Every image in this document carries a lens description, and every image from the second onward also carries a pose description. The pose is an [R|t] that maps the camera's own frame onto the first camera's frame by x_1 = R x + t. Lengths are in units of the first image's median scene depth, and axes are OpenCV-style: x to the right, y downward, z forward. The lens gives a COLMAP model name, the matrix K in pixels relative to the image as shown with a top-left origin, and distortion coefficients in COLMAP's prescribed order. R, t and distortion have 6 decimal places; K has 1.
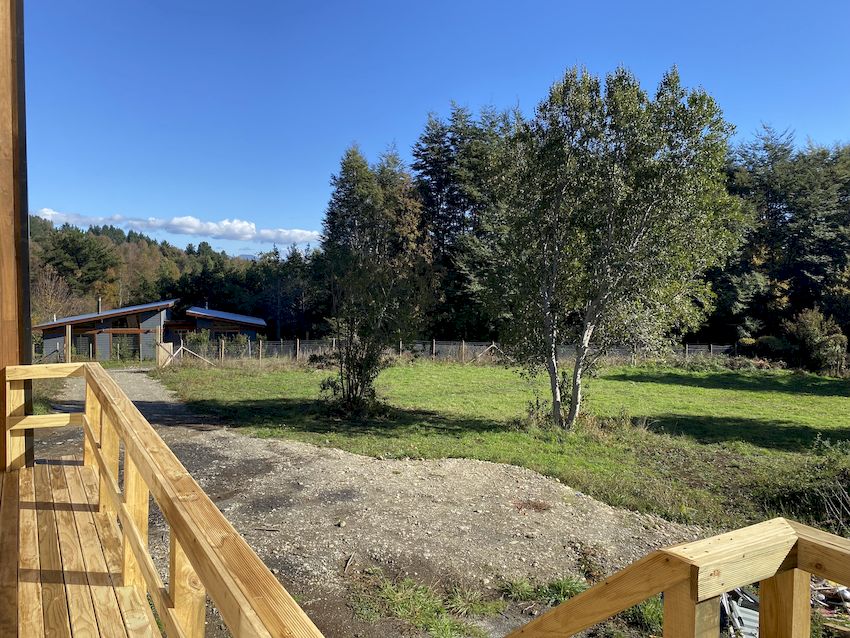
lens RADIAL K [[650.5, 0, 425.2], [0, 650.5, 315.7], [0, 0, 1]] dist [0.022234, -0.030368]
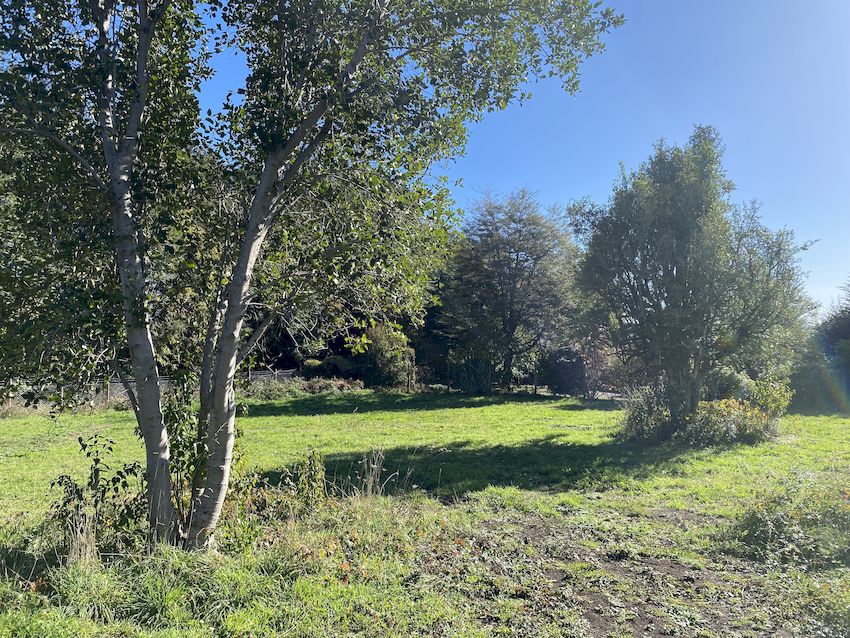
lens RADIAL K [[650.5, 0, 427.3], [0, 650.5, 321.2], [0, 0, 1]] dist [0.022234, -0.030368]
pose [[0.758009, -0.007271, 0.652204, 0.037612], [0.046269, 0.998018, -0.042649, 0.032995], [-0.650601, 0.062505, 0.756843, 0.270921]]
